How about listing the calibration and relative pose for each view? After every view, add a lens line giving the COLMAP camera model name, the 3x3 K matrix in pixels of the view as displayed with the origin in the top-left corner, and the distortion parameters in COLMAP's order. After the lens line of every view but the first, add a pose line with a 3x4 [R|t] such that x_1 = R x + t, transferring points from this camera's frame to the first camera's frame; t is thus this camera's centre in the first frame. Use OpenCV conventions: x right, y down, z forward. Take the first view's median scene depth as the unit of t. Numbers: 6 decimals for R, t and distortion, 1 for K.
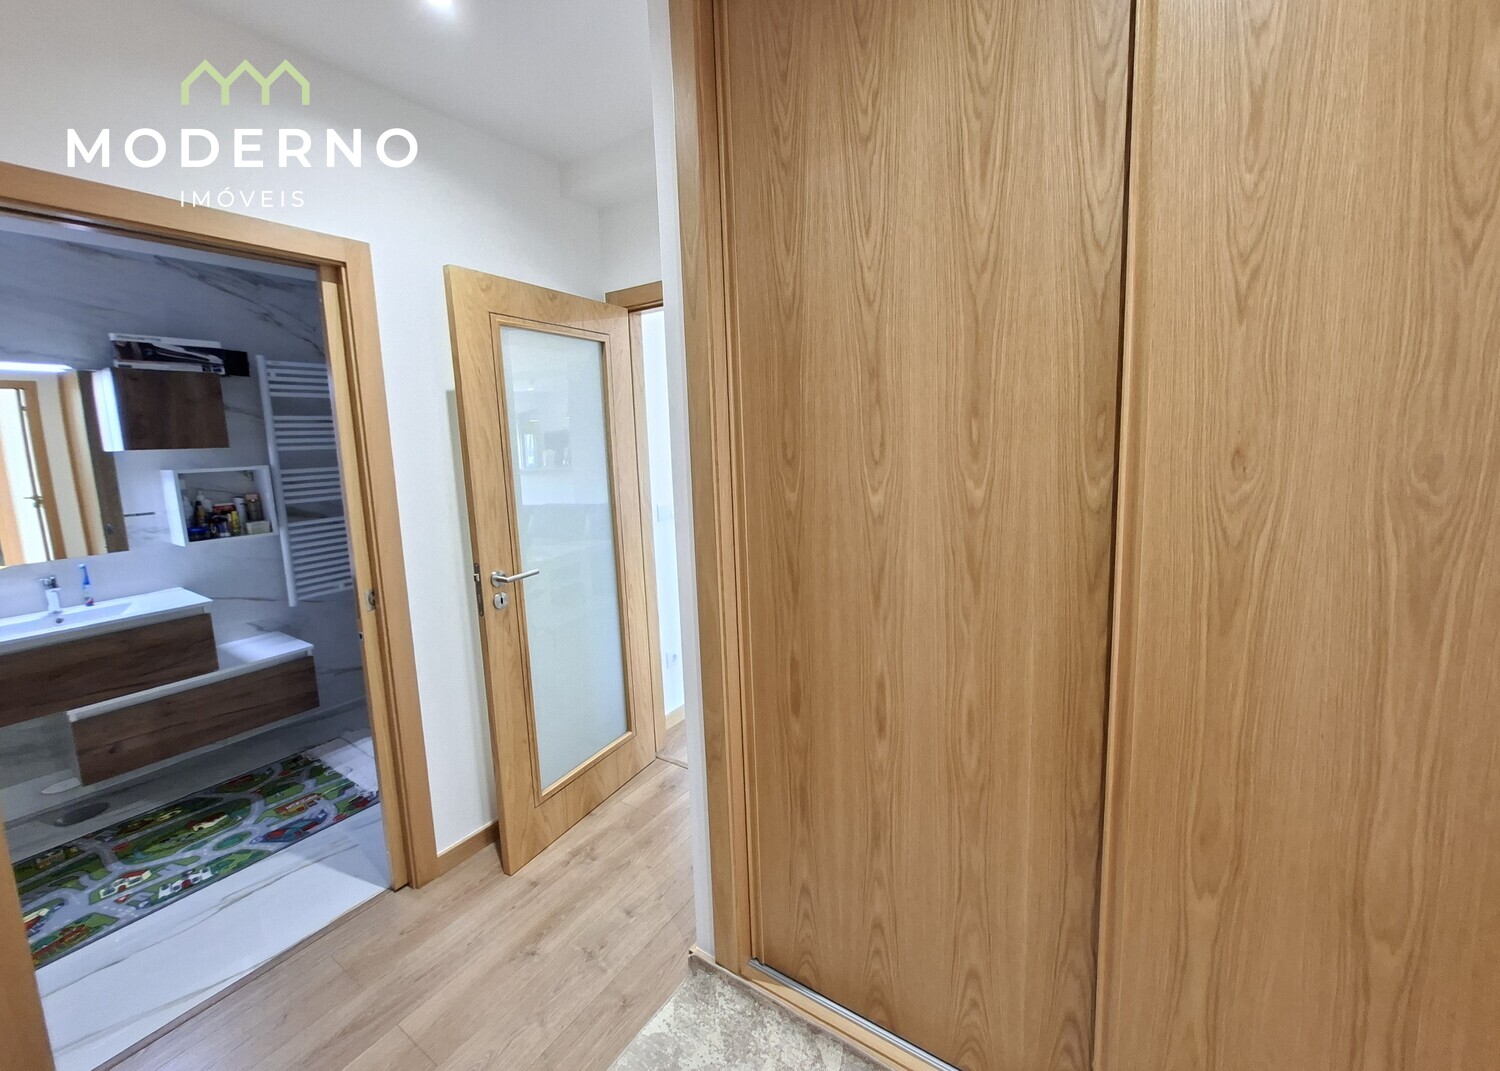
lens RADIAL K [[590.0, 0, 759.9], [0, 590.0, 505.3], [0, 0, 1]] dist [-0.001956, 0.000249]
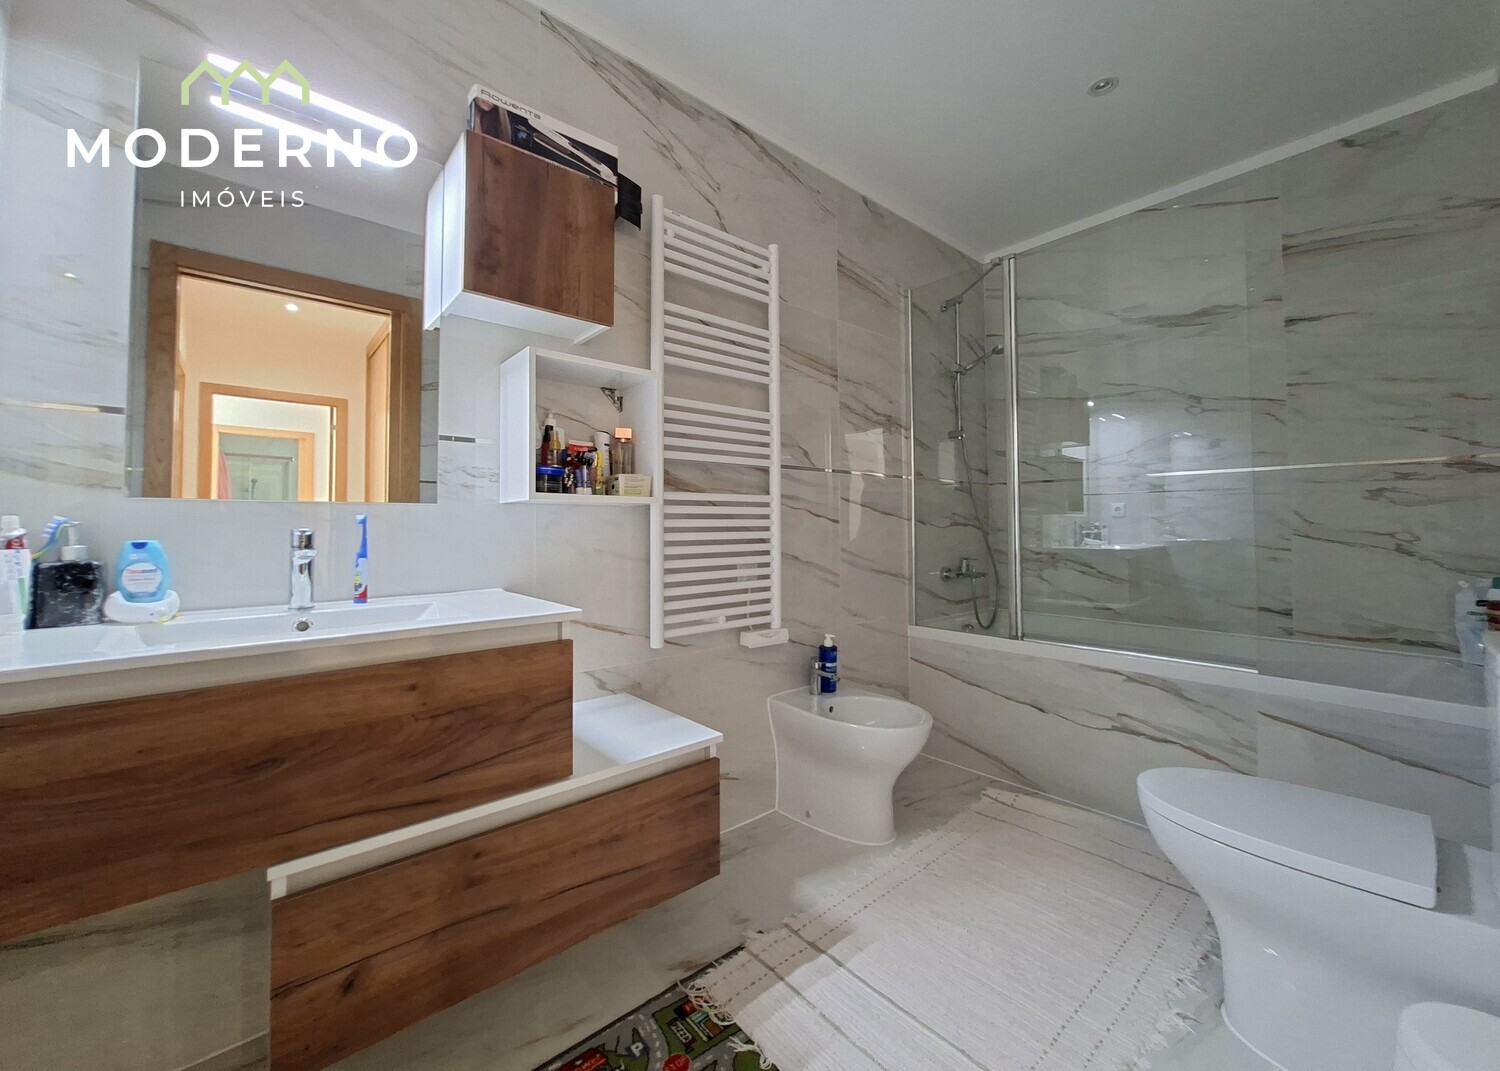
lens RADIAL K [[590.0, 0, 759.9], [0, 590.0, 505.3], [0, 0, 1]] dist [-0.001956, 0.000249]
pose [[0.964324, 0.021254, -0.263870, -0.633201], [-0.060755, 0.987935, -0.142454, 0.128084], [0.257659, 0.153403, 0.953981, 0.555519]]
